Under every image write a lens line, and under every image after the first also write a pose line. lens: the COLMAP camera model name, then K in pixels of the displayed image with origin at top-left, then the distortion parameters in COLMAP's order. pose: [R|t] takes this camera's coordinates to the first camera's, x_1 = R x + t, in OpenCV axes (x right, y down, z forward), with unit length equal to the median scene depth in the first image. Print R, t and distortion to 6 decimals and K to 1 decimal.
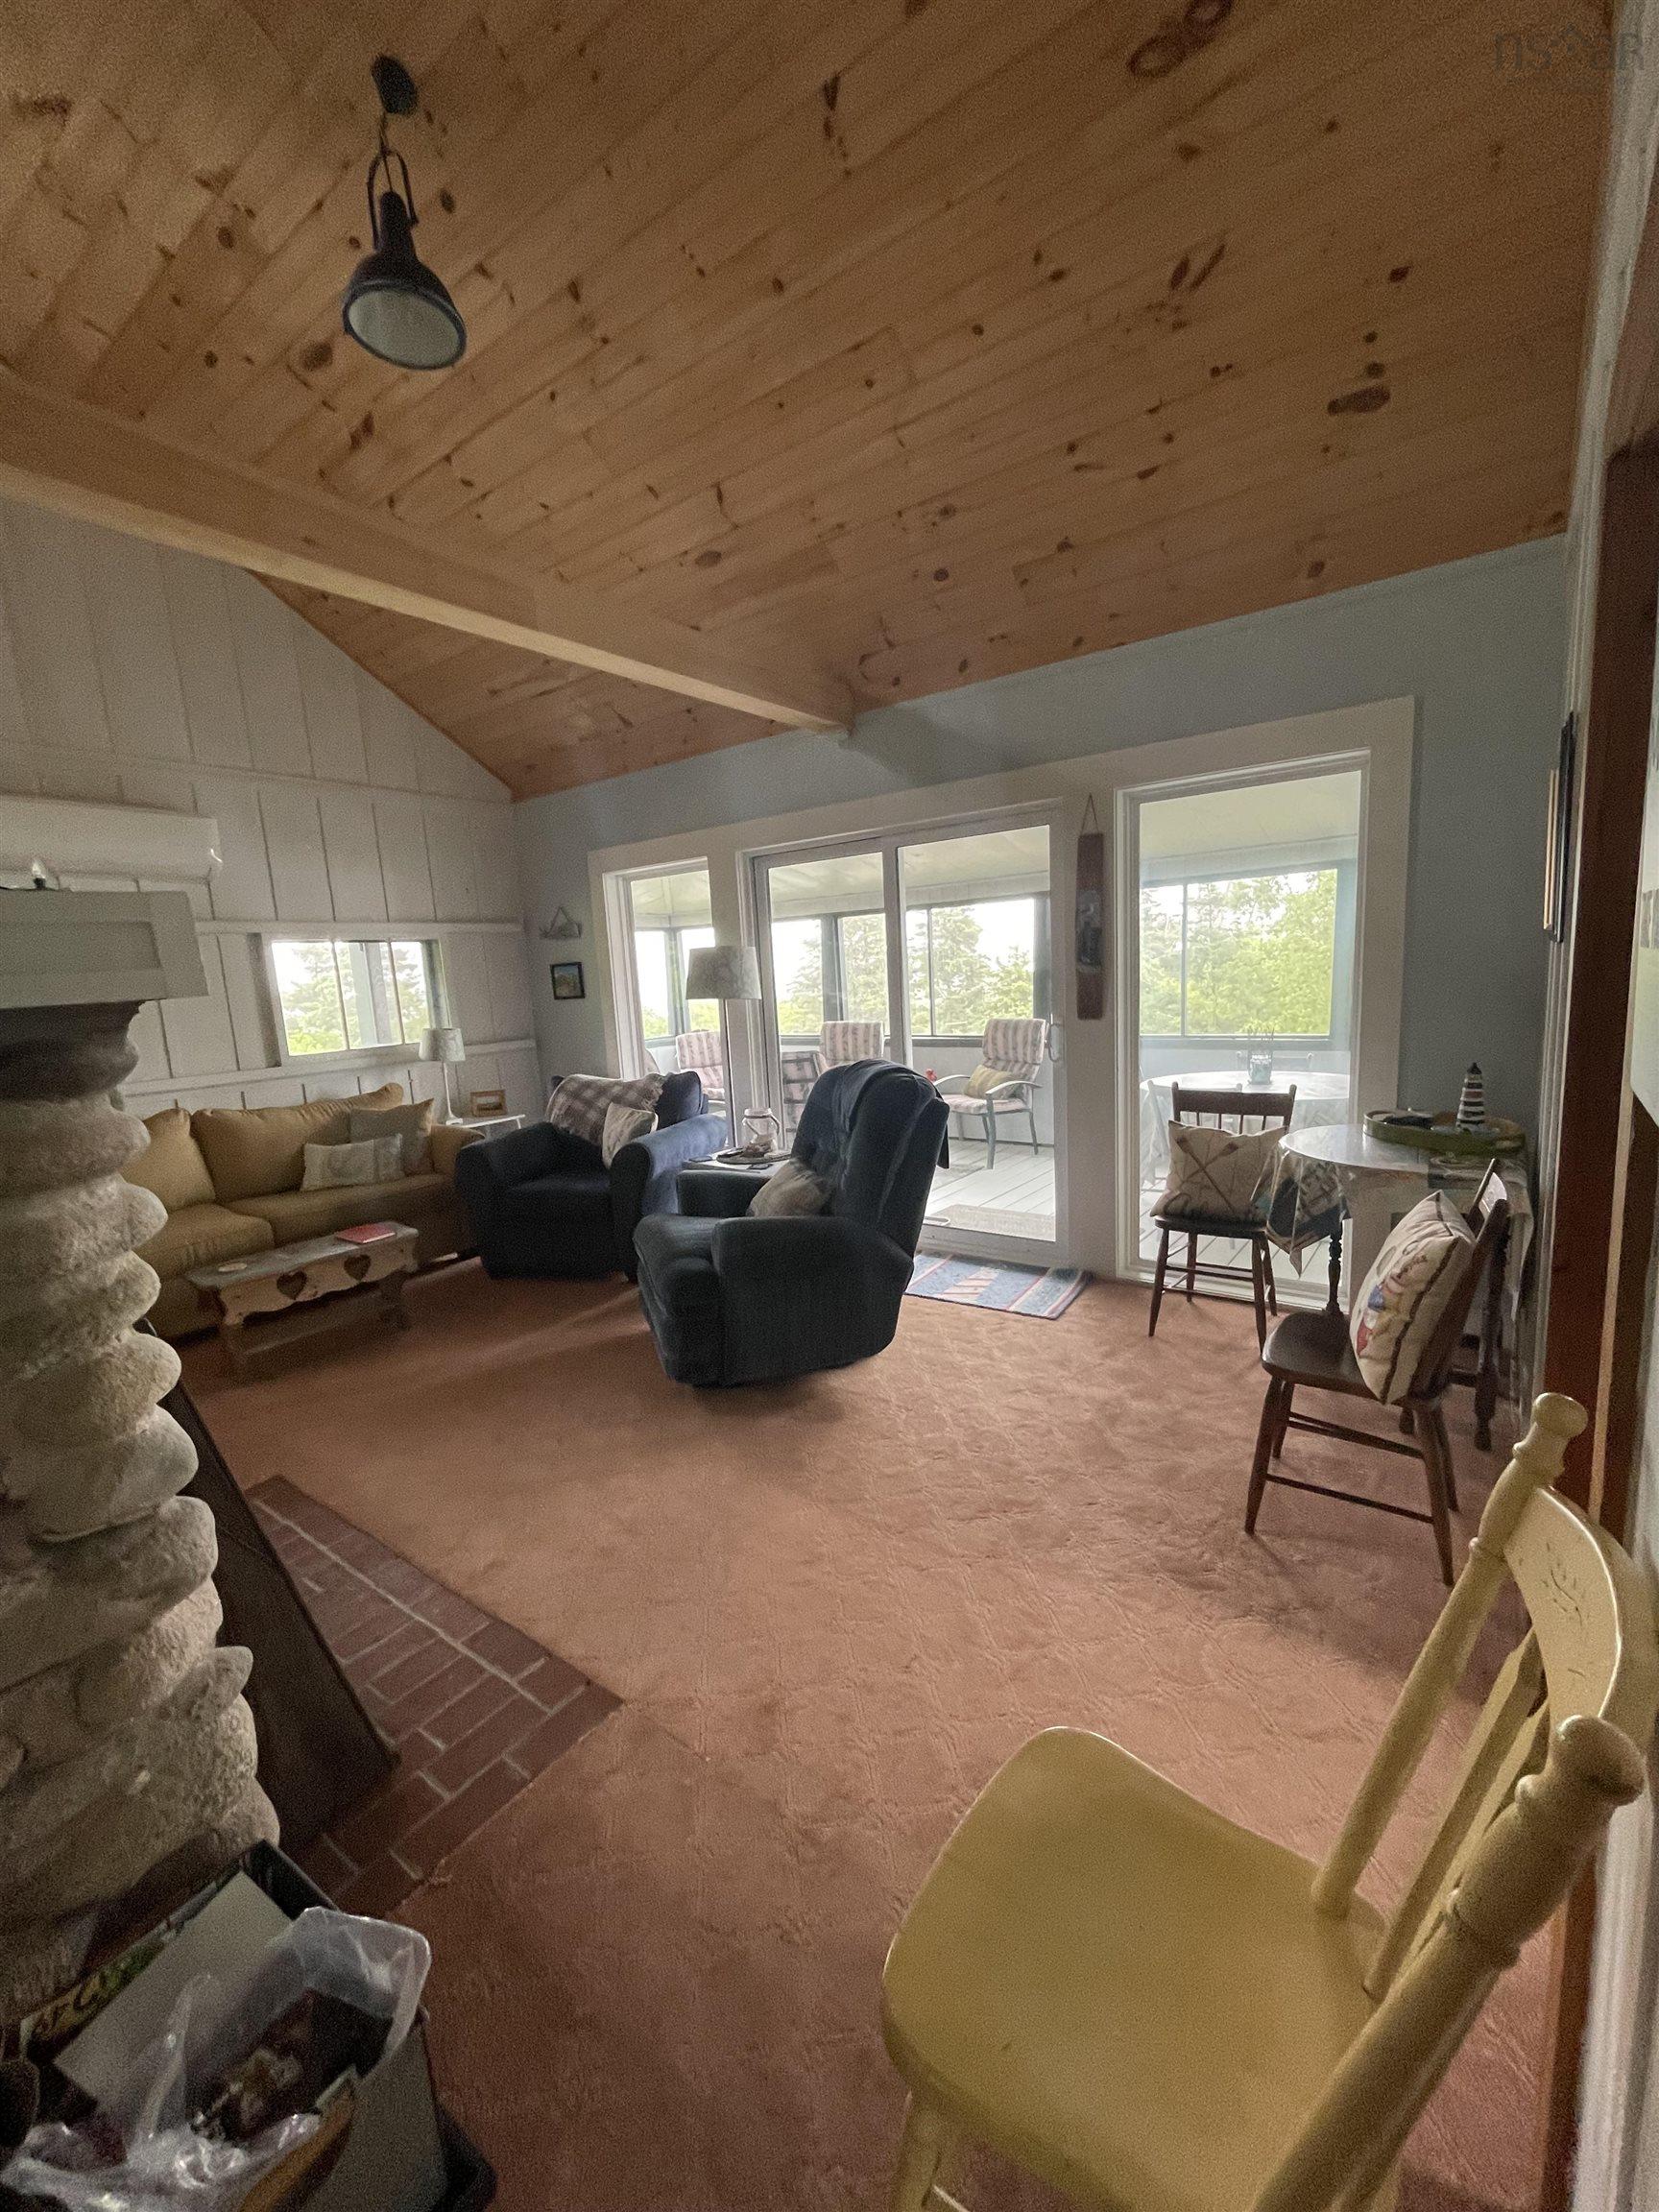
lens RADIAL K [[889.4, 0, 832.3], [0, 889.4, 1109.8], [0, 0, 1]] dist [-0.000136, -0.000200]
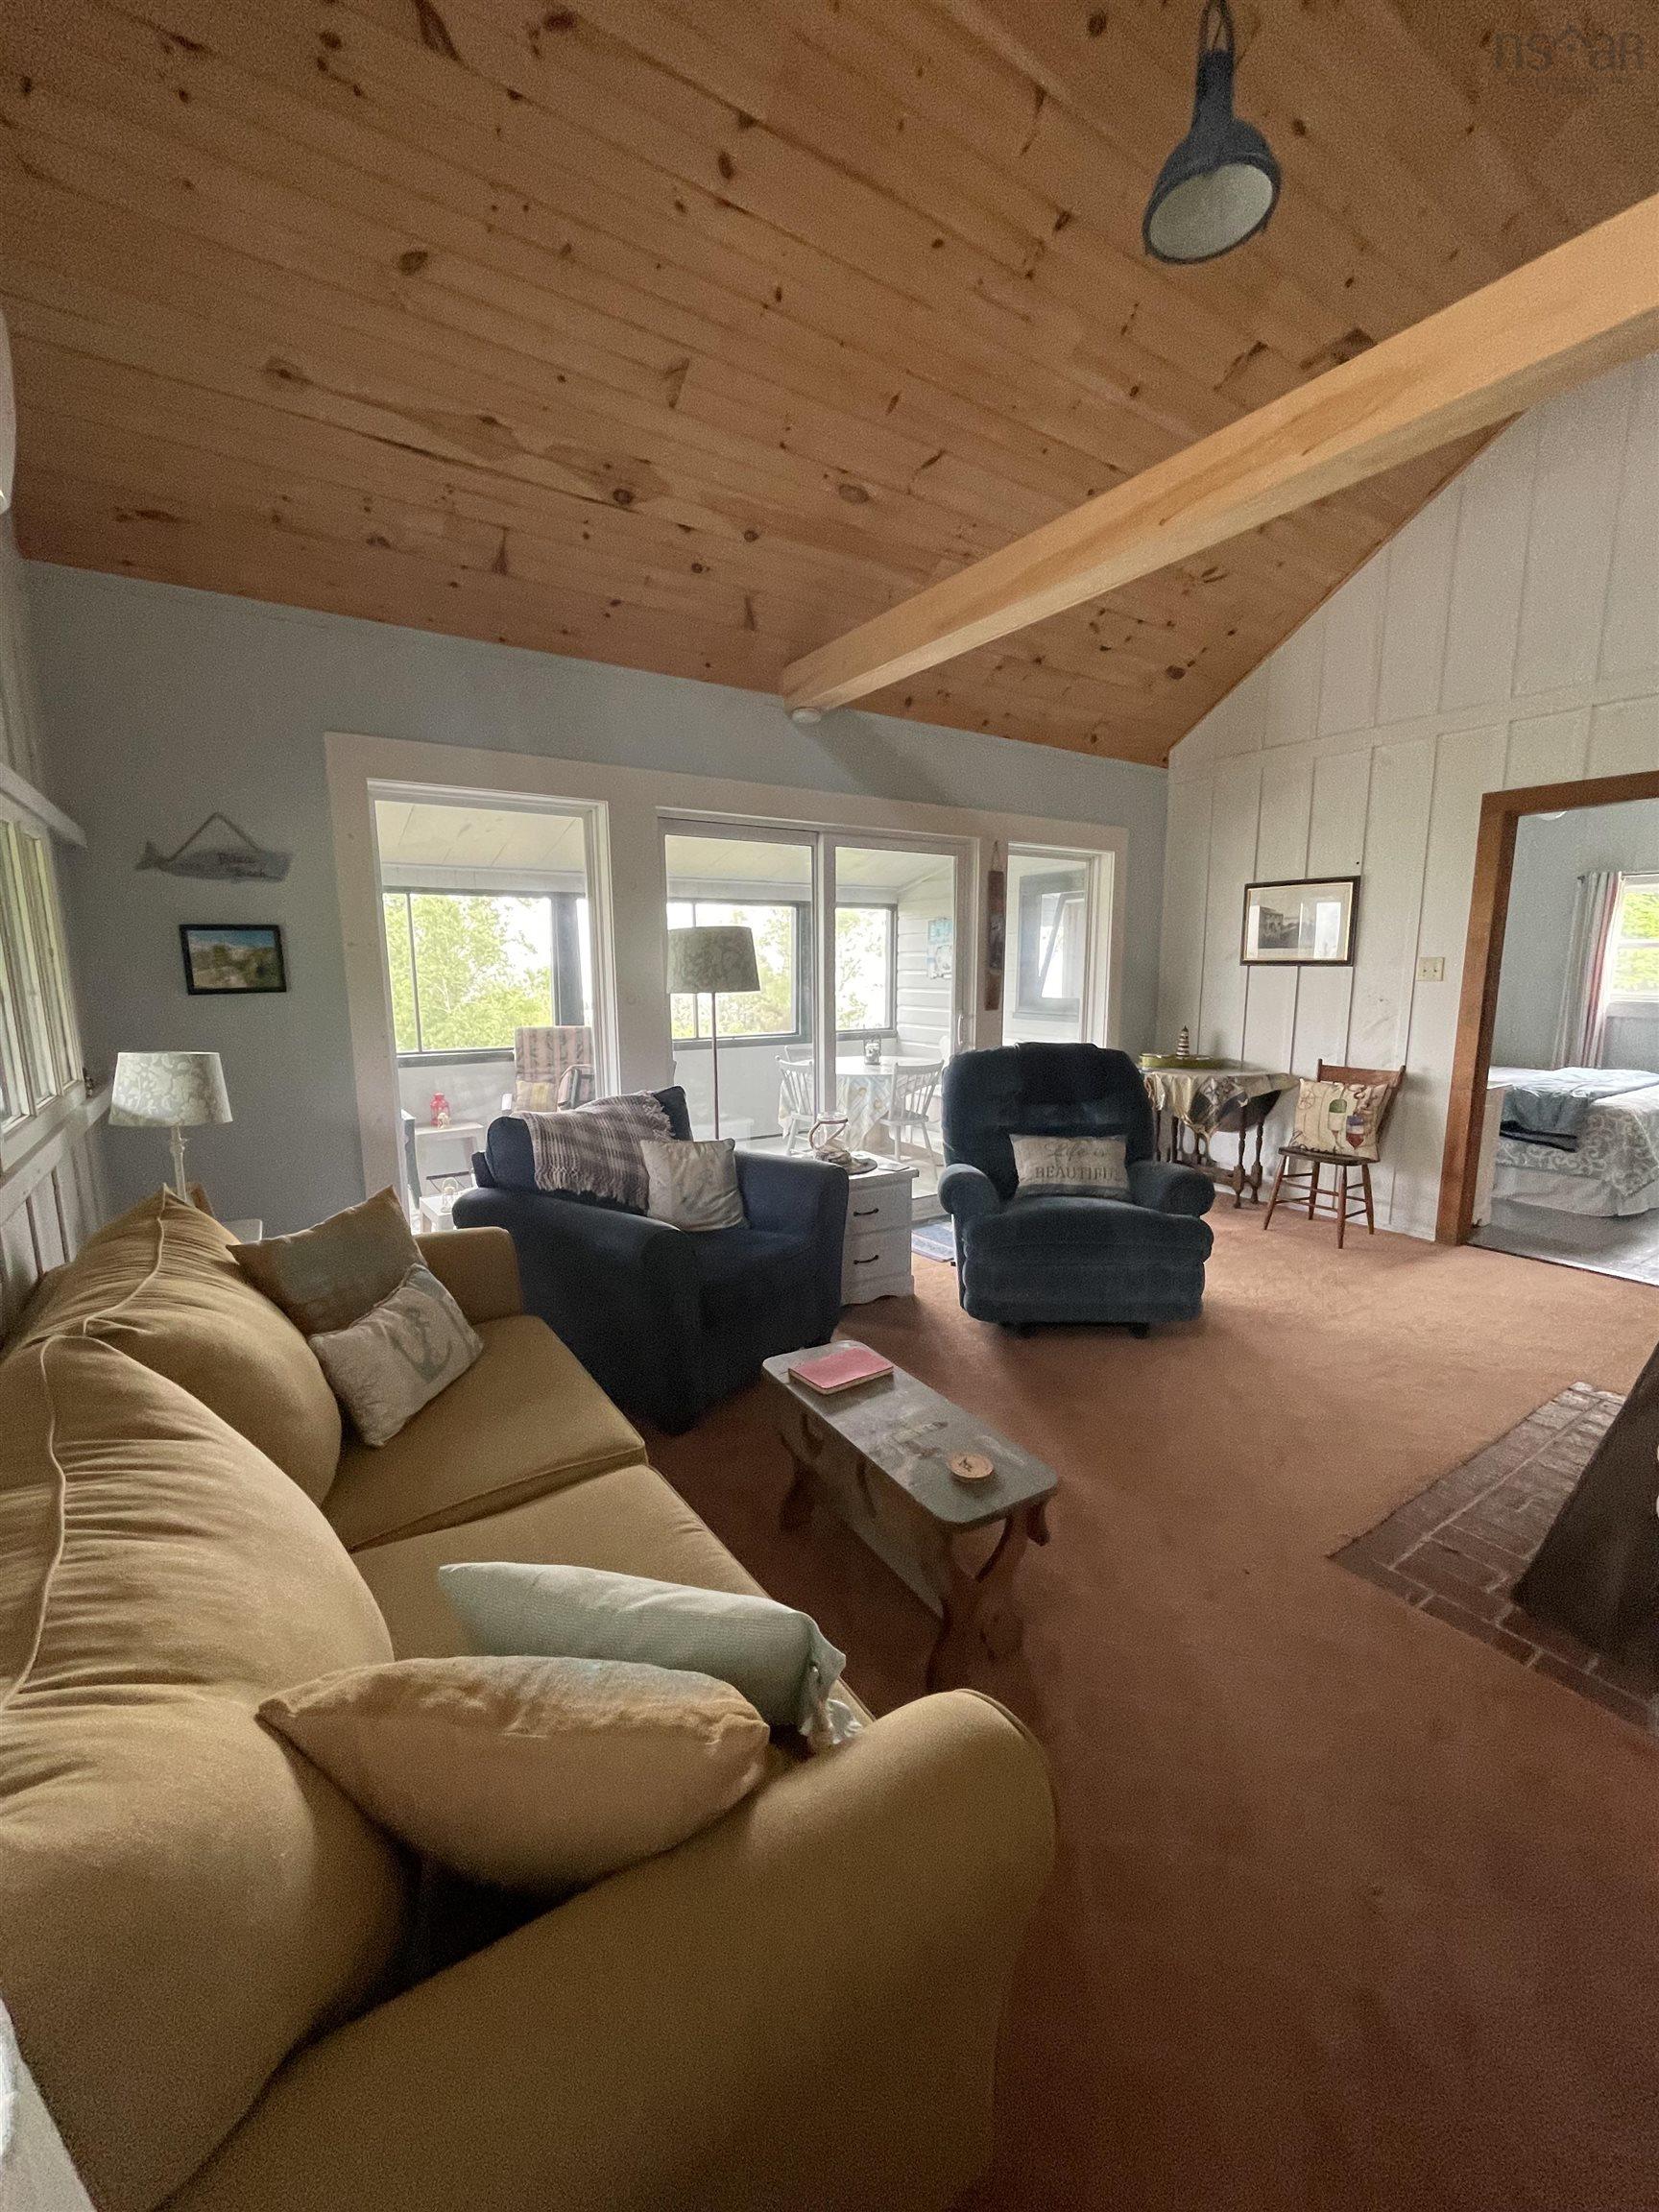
lens RADIAL K [[889.4, 0, 840.4], [0, 889.4, 1104.4], [0, 0, 1]] dist [-0.000136, -0.000200]
pose [[0.343822, -0.097476, 0.933962, -0.798248], [0.128643, 0.990110, 0.055978, -0.052595], [-0.930181, 0.100901, 0.352961, 0.589499]]
